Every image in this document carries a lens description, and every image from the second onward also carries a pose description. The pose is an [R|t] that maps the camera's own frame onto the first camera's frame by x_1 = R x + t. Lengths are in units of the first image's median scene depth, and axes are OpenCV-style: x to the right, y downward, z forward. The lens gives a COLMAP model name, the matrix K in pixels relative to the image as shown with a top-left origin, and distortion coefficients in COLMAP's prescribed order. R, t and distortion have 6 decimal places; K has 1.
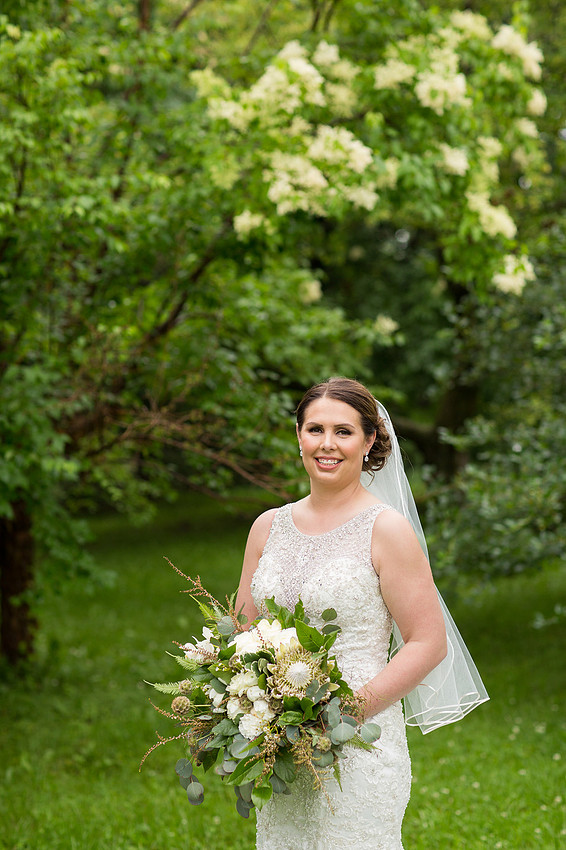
lens RADIAL K [[2049.2, 0, 337.2], [0, 2049.2, 398.0], [0, 0, 1]] dist [-0.102611, 0.000000]
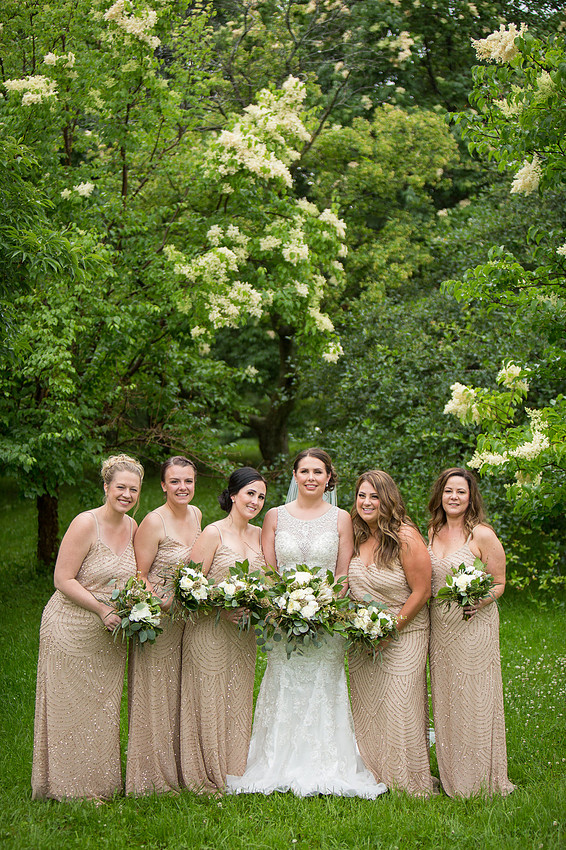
lens RADIAL K [[2048.7, 0, 269.9], [0, 2048.7, 394.0], [0, 0, 1]] dist [-0.180290, 0.000000]
pose [[0.995541, -0.004502, 0.094219, -0.148311], [0.001147, 0.999364, 0.035633, -0.089263], [-0.094320, -0.035366, 0.994914, -0.858644]]
